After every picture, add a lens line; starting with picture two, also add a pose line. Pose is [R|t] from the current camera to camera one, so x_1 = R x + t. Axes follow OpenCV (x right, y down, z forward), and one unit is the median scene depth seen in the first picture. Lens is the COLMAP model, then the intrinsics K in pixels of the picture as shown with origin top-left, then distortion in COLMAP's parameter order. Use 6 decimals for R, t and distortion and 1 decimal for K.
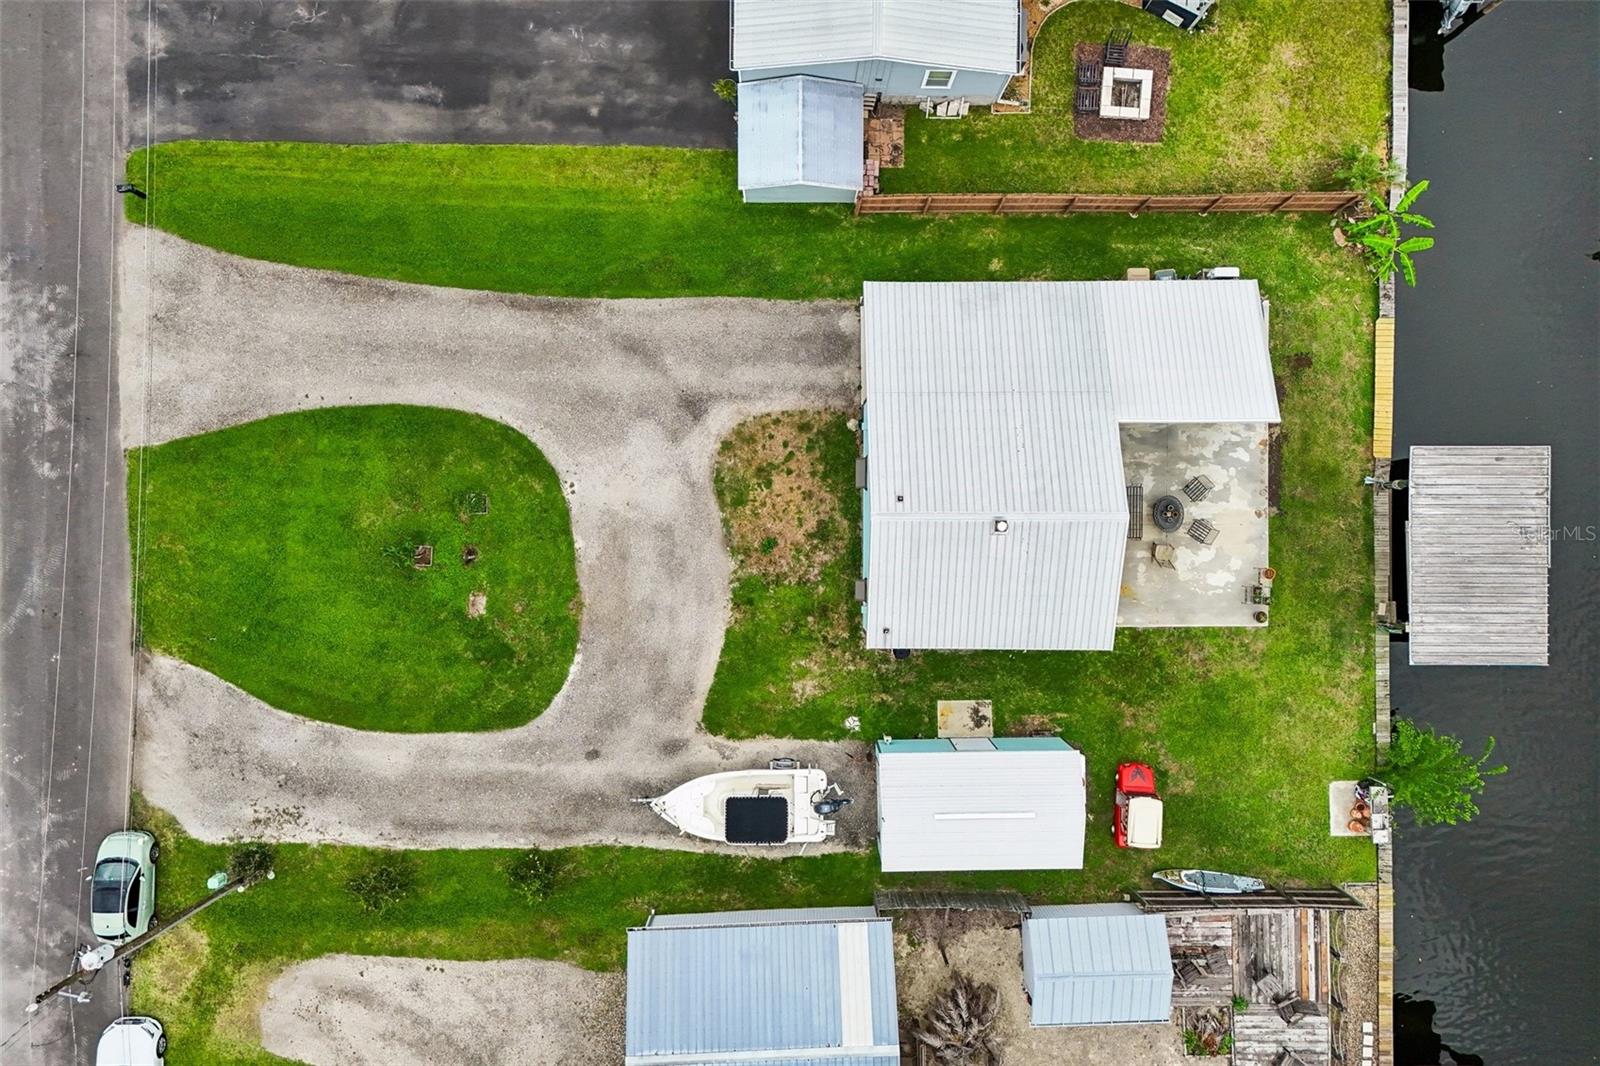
lens RADIAL K [[1168.7, 0, 803.8], [0, 1168.7, 533.0], [0, 0, 1]] dist [0.077129, -0.069074]
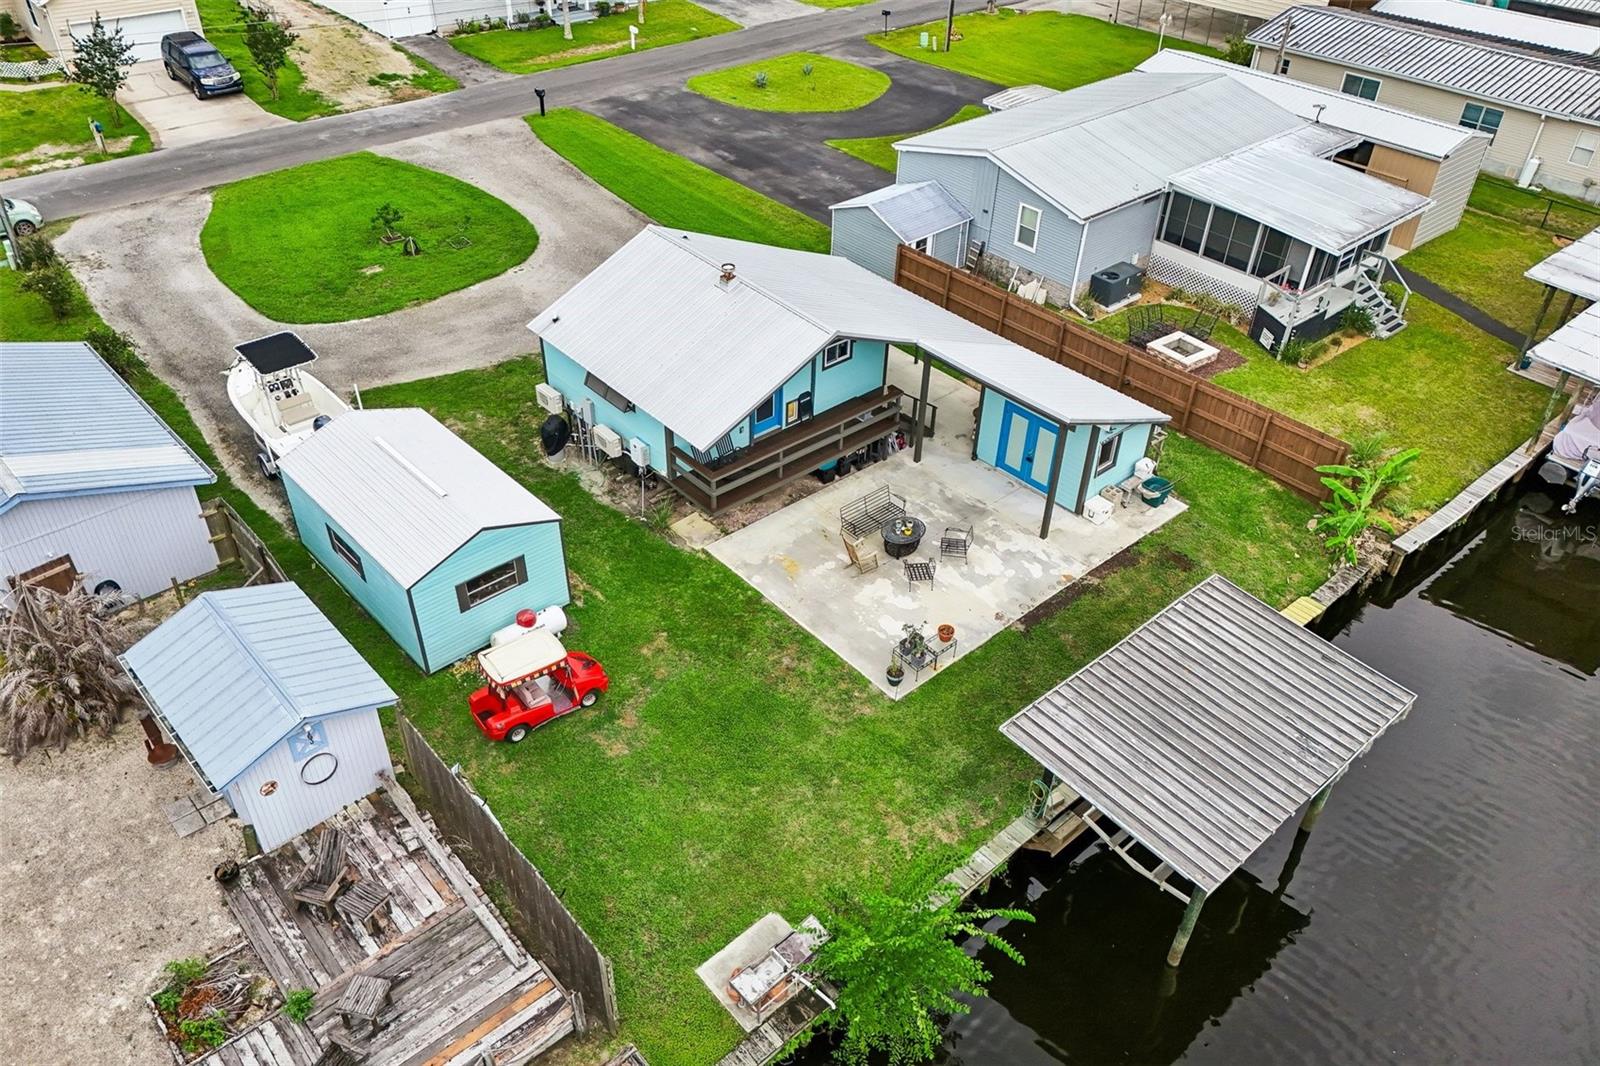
lens RADIAL K [[1180.9, 0, 800.7], [0, 1180.9, 529.0], [0, 0, 1]] dist [0.074832, -0.065269]
pose [[0.660383, 0.455506, -0.597000, 0.707417], [-0.750750, 0.383097, -0.538156, 0.432708], [-0.016424, 0.803587, 0.594961, 0.548162]]
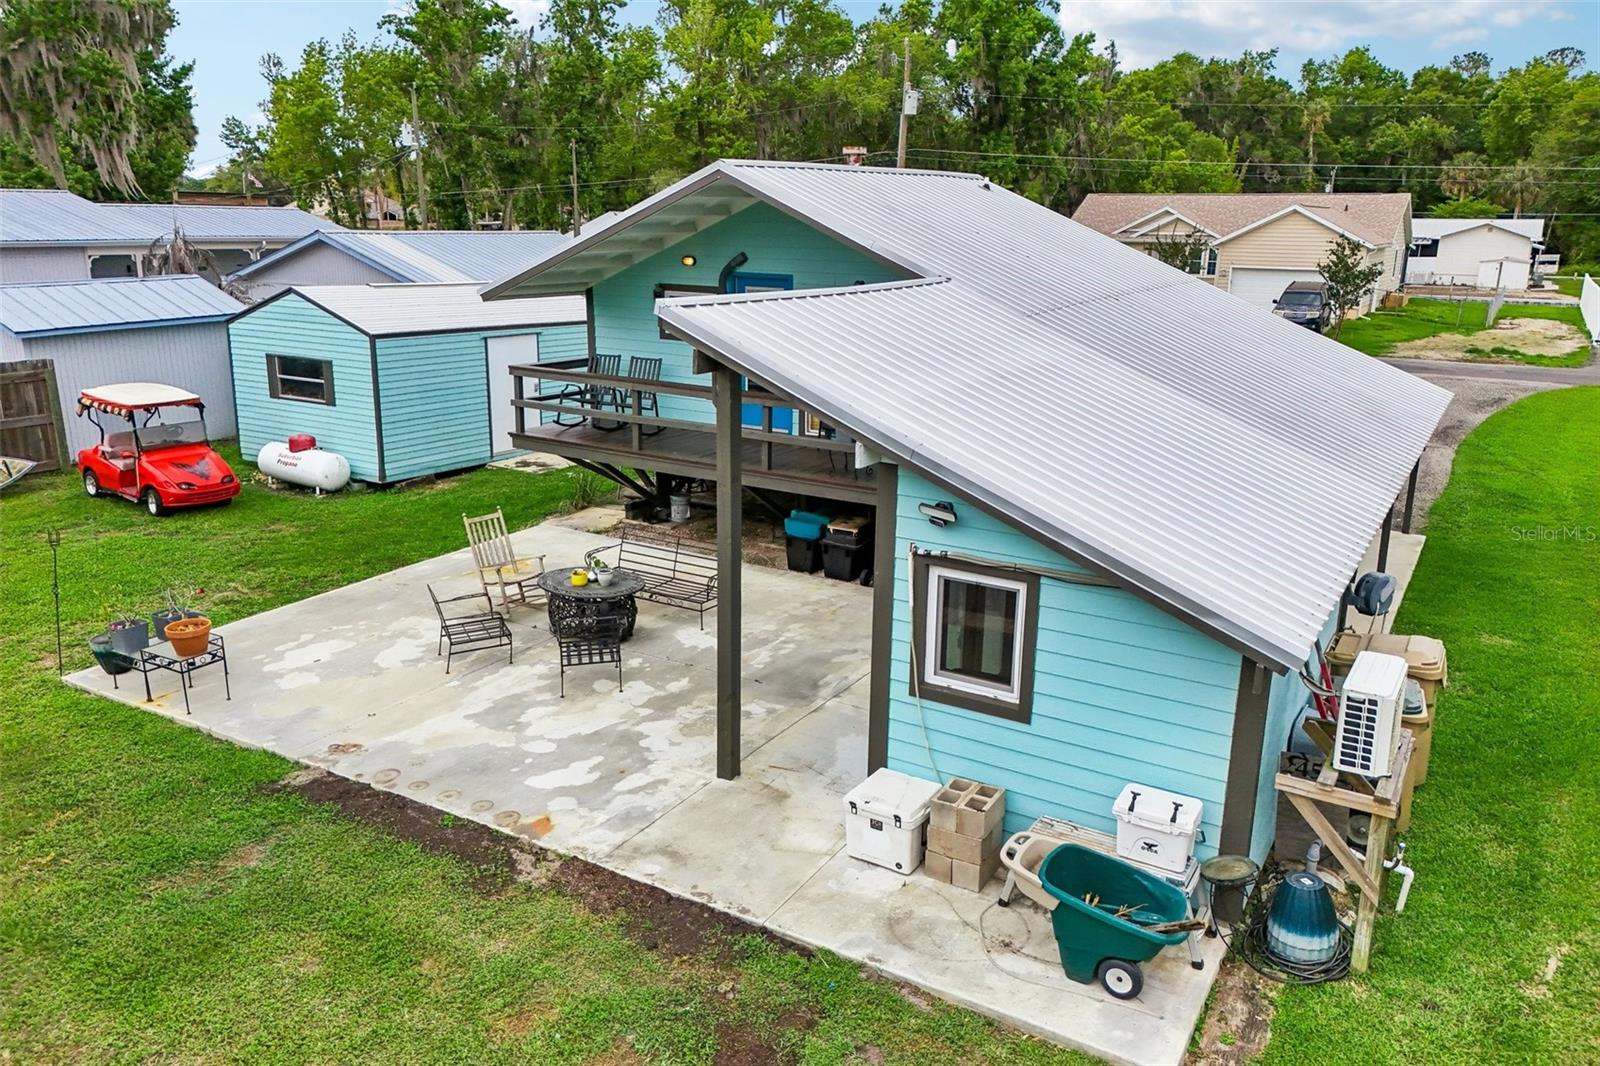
lens RADIAL K [[1175.1, 0, 803.0], [0, 1175.1, 529.8], [0, 0, 1]] dist [0.074736, -0.070425]
pose [[-0.519017, 0.197364, -0.831666, 0.543317], [-0.854390, -0.148544, 0.497947, -0.224883], [-0.025263, 0.969011, 0.245723, 0.894623]]
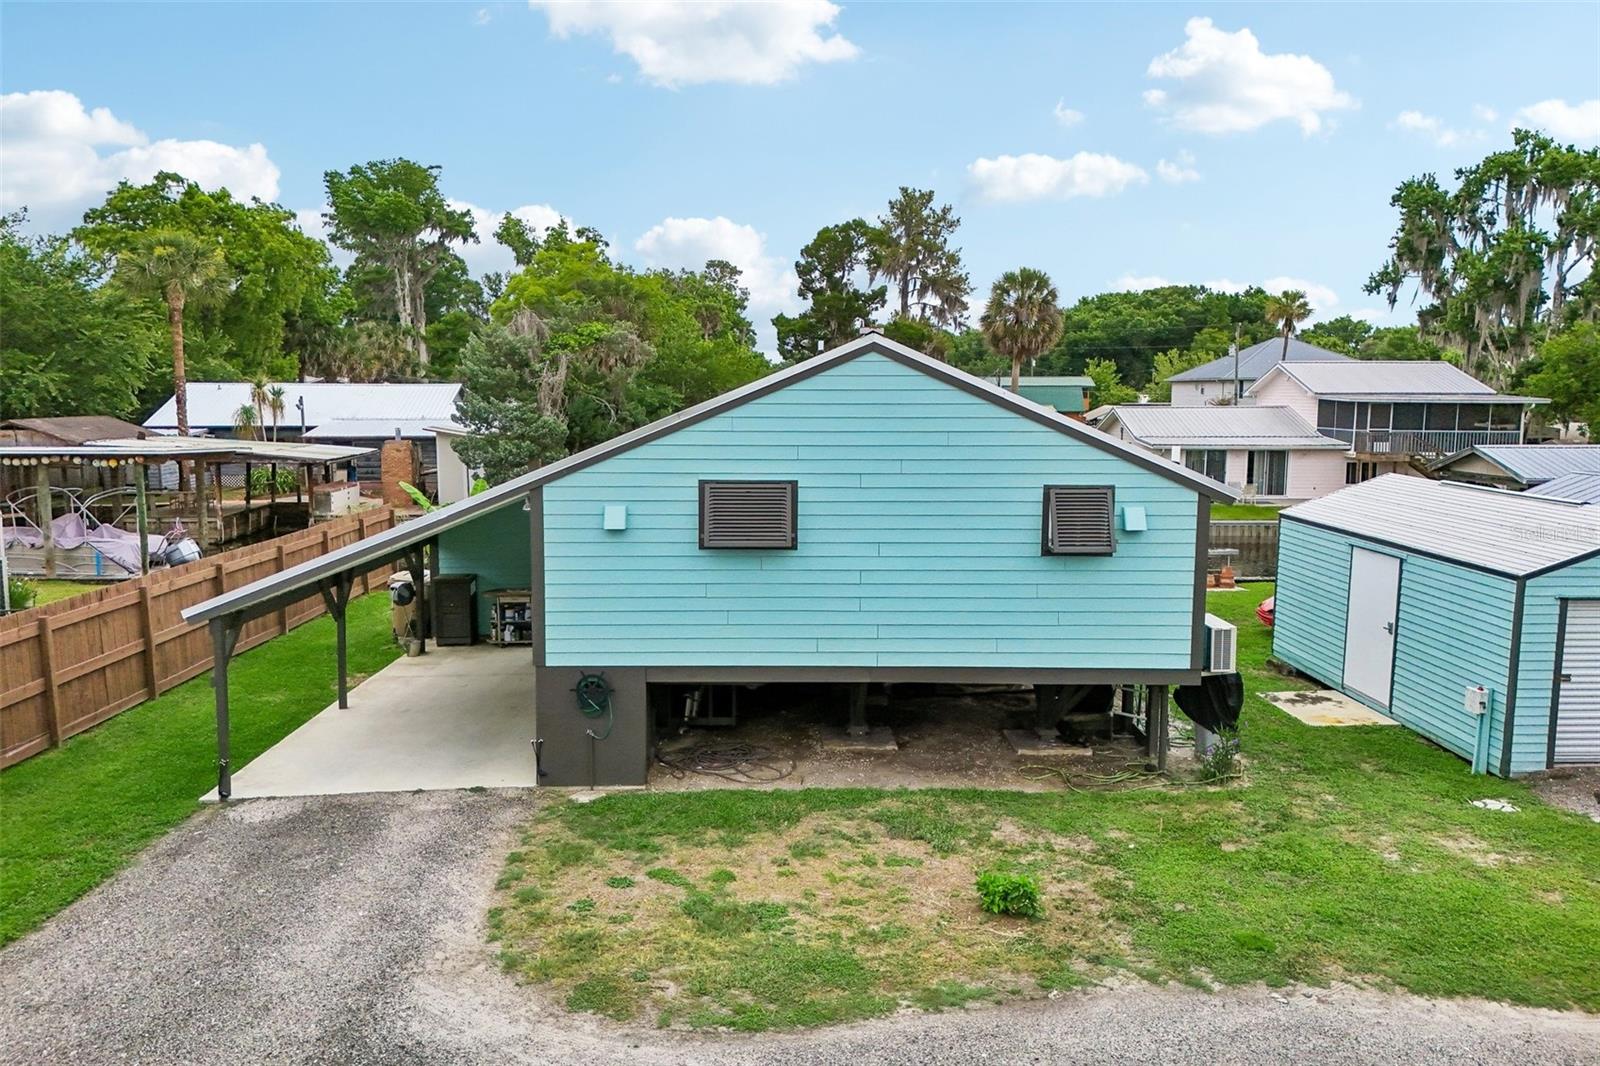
lens RADIAL K [[1180.9, 0, 800.7], [0, 1180.9, 529.0], [0, 0, 1]] dist [0.074832, -0.065269]
pose [[-0.022759, -0.124437, 0.991966, -0.280360], [0.999741, -0.002528, 0.022620, -0.040300], [-0.000307, 0.992224, 0.124462, 0.884018]]
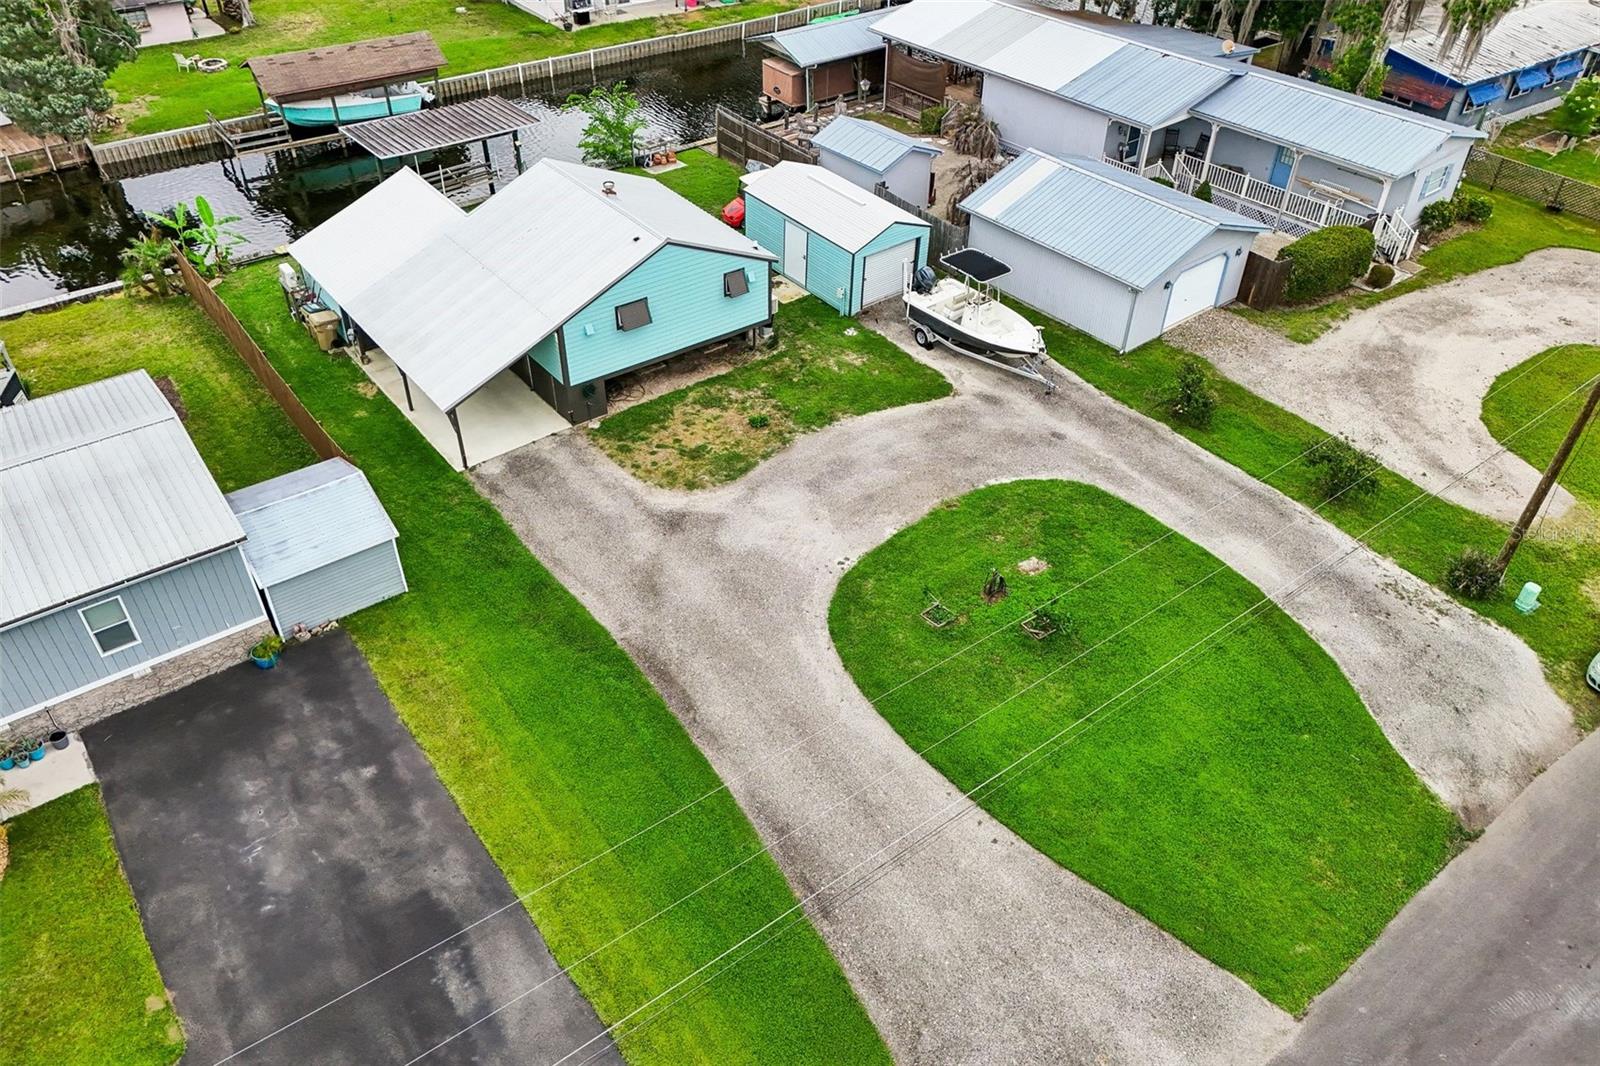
lens RADIAL K [[1168.7, 0, 803.8], [0, 1168.7, 533.0], [0, 0, 1]] dist [0.077129, -0.069074]
pose [[-0.606483, -0.518150, 0.603075, -0.645969], [0.794846, -0.376068, 0.476228, -0.427413], [-0.019961, 0.768176, 0.639928, 0.480711]]
